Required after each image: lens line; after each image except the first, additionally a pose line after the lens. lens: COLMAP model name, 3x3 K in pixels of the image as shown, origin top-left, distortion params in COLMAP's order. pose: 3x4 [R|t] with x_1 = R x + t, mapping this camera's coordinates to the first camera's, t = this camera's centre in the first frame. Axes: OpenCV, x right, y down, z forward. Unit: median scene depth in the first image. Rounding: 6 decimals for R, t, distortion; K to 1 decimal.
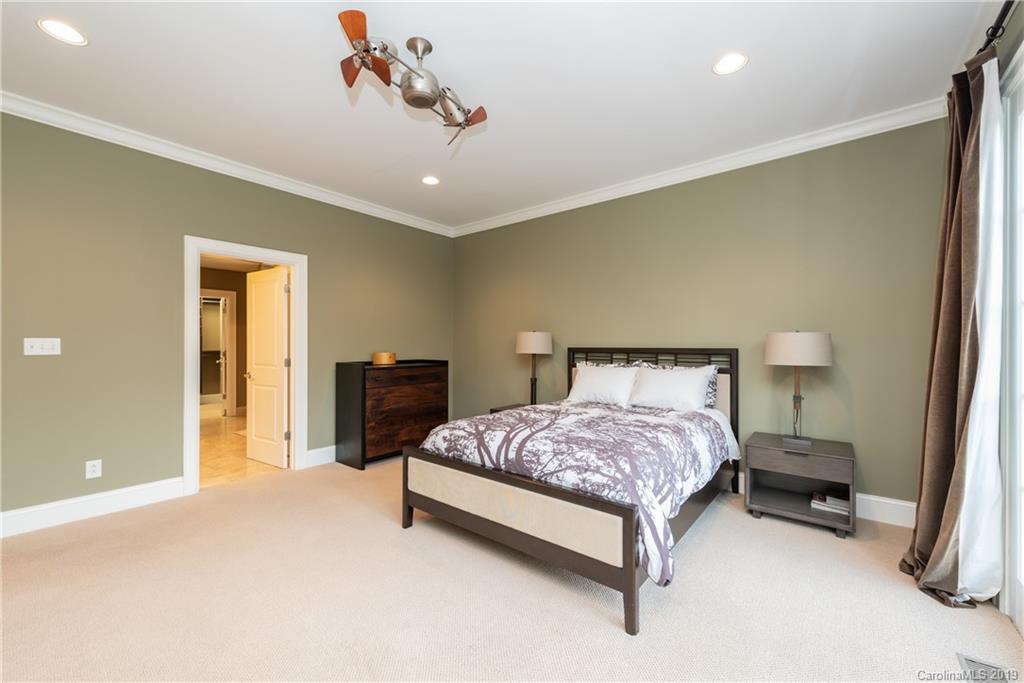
lens RADIAL K [[405.3, 0, 519.8], [0, 405.3, 347.3], [0, 0, 1]] dist [-0.000483, 0.000000]
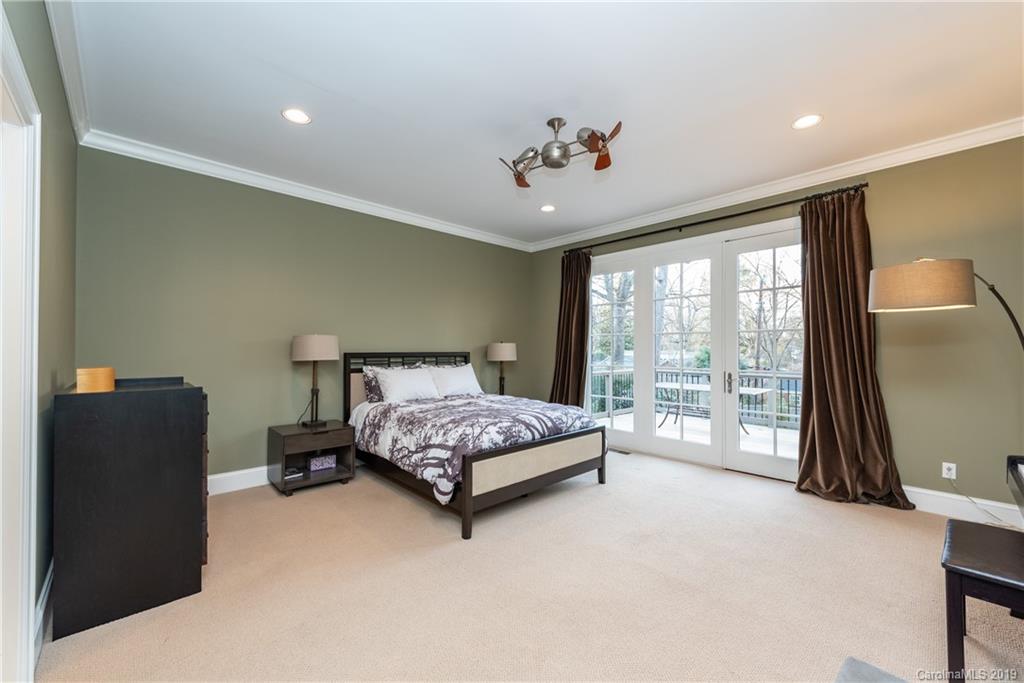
lens RADIAL K [[405.3, 0, 519.8], [0, 405.3, 347.3], [0, 0, 1]] dist [-0.000483, 0.000000]
pose [[0.114393, 0.002677, 0.993432, -1.295932], [0.000224, 0.999996, -0.002720, -0.015853], [-0.993436, 0.000534, 0.114392, 0.786511]]
